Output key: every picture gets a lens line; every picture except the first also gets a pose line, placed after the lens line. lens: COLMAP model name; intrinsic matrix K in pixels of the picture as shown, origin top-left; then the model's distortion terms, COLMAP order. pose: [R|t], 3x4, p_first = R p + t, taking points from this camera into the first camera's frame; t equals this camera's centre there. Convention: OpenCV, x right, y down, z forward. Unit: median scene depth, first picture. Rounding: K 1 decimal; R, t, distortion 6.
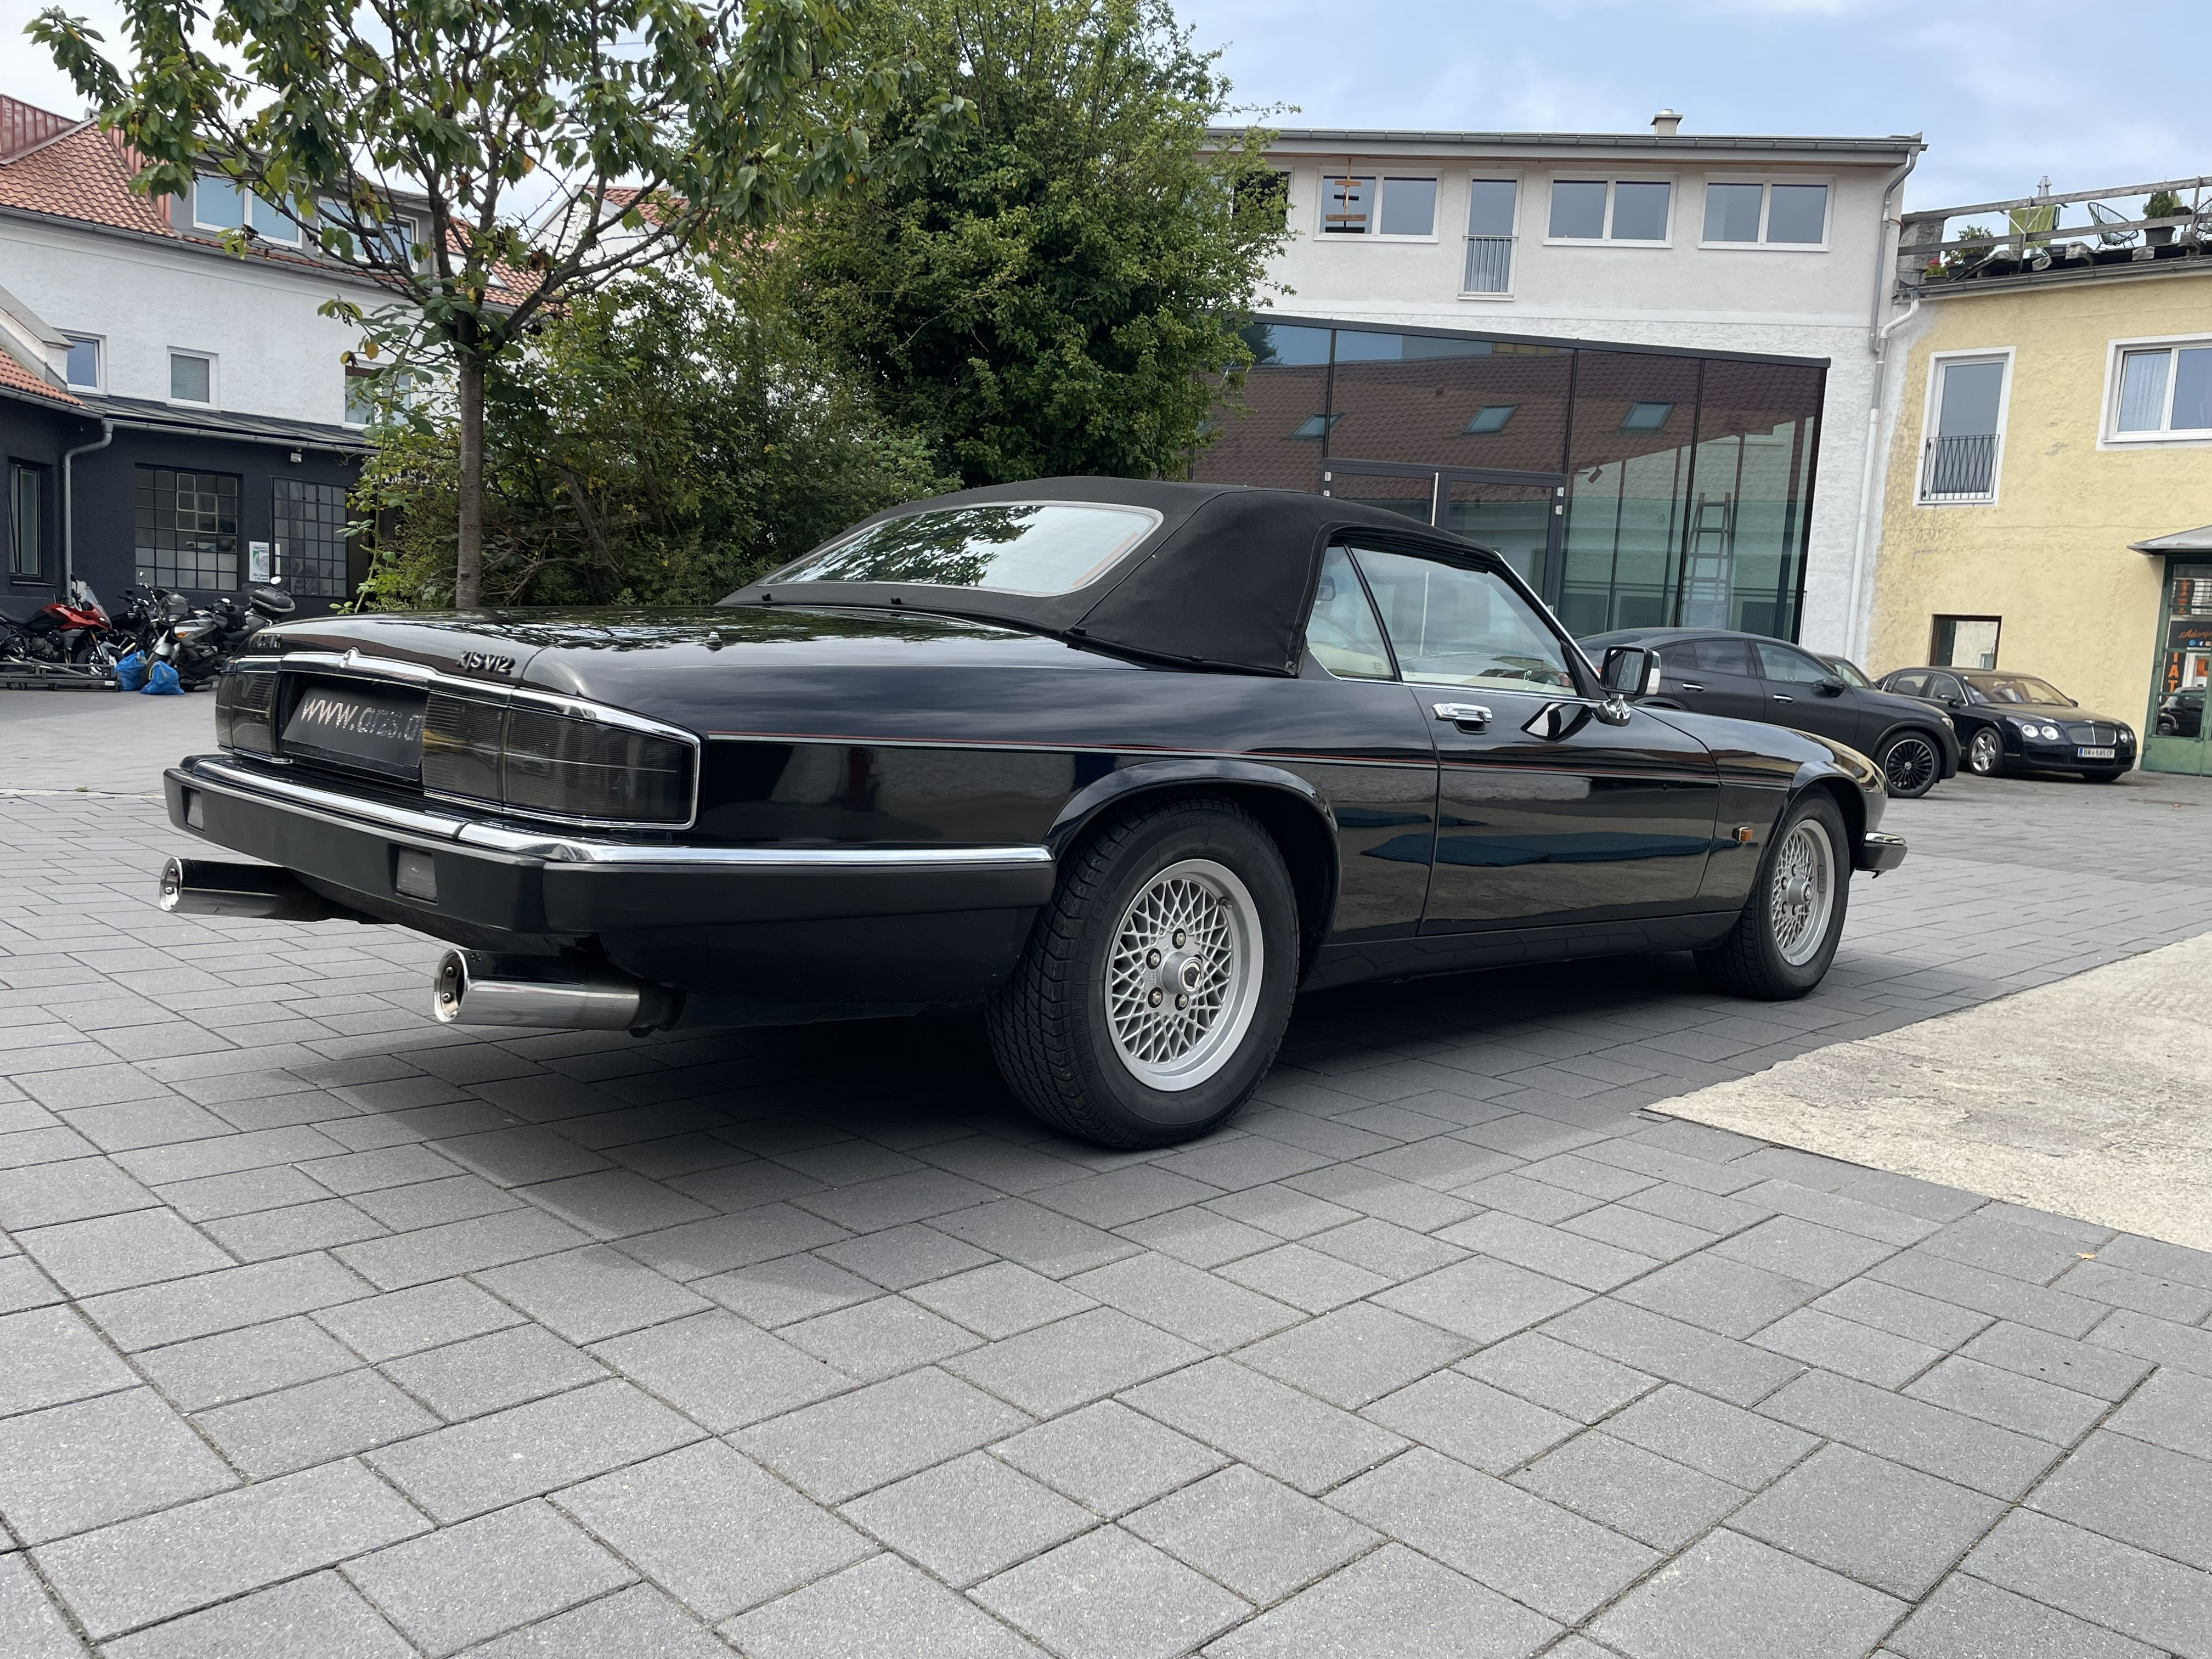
lens RADIAL K [[1689.4, 0, 1106.0], [0, 1689.4, 829.5], [0, 0, 1]] dist [0.087320, -0.123983]
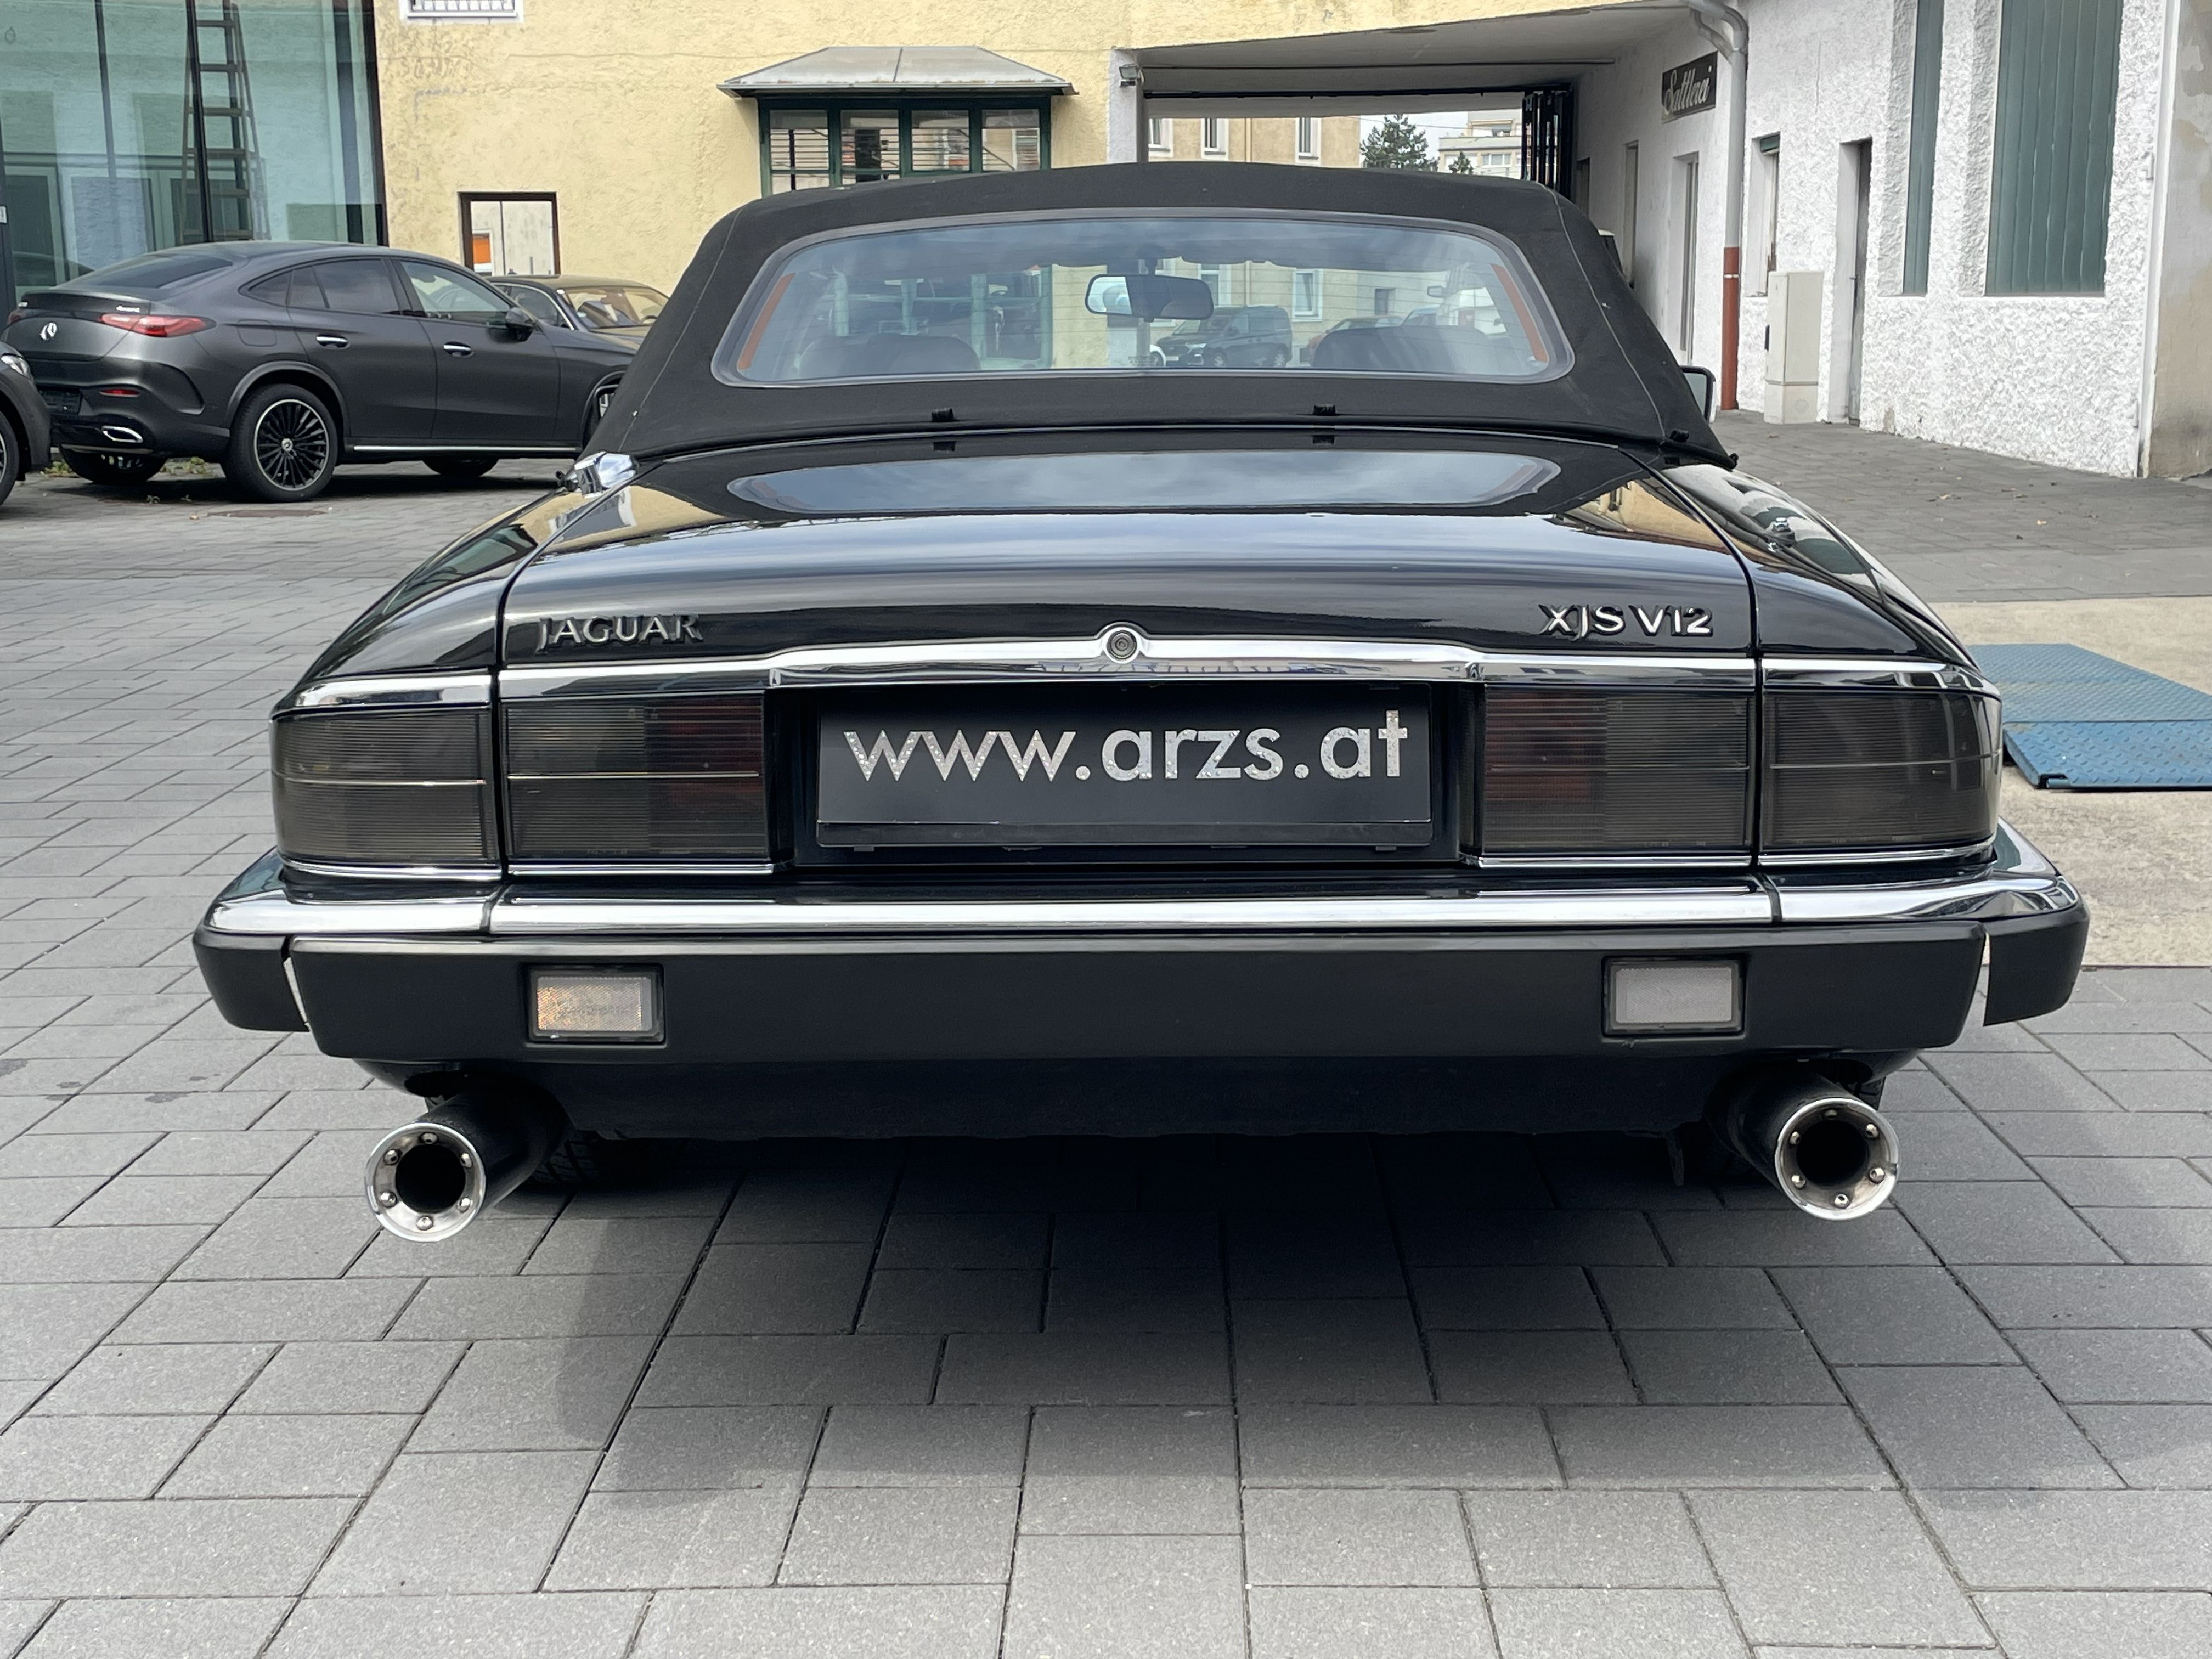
lens RADIAL K [[2802.3, 0, 1106.0], [0, 2802.3, 829.5], [0, 0, 1]] dist [0.075845, 0.038204]
pose [[0.726751, -0.189095, 0.660360, -0.938437], [0.121598, 0.981595, 0.147258, -0.157153], [-0.676052, -0.026721, 0.736369, 0.339385]]
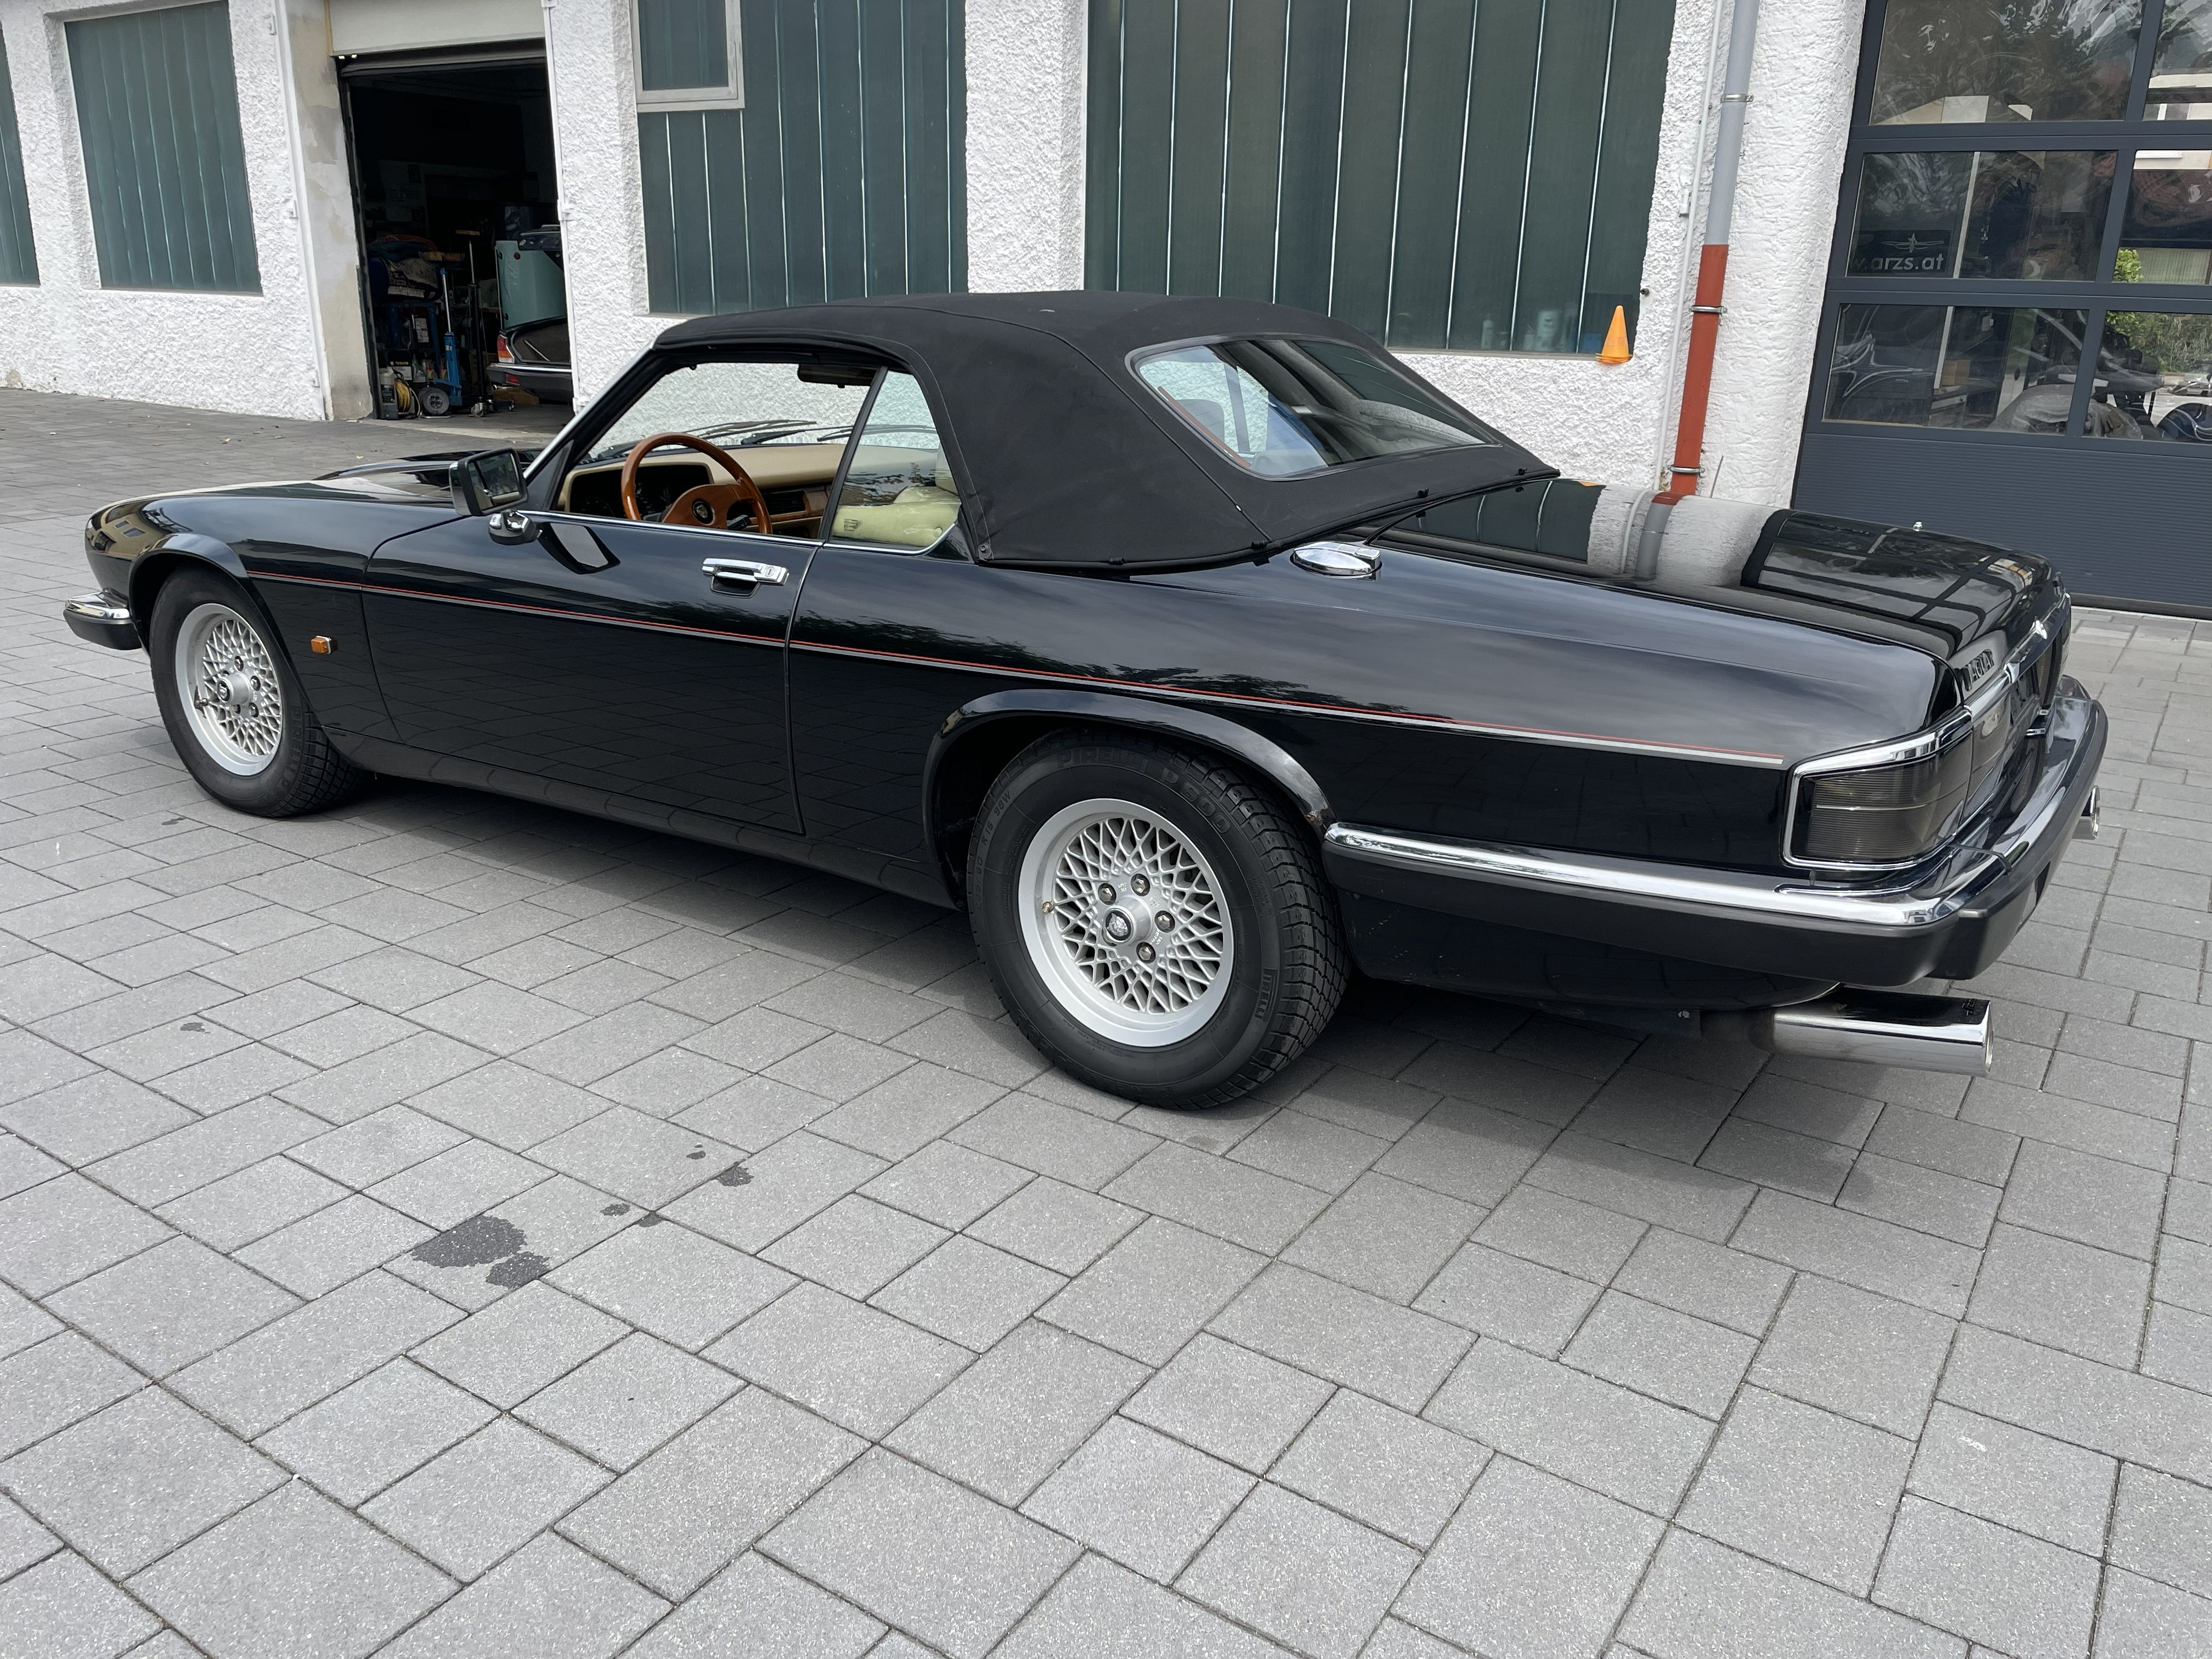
lens RADIAL K [[1689.4, 0, 1106.0], [0, 1689.4, 829.5], [0, 0, 1]] dist [0.087320, -0.123983]
pose [[-0.179609, -0.357782, 0.916369, -1.160222], [0.073245, 0.924068, 0.375145, -0.360229], [-0.981007, 0.134499, -0.139766, 1.519887]]
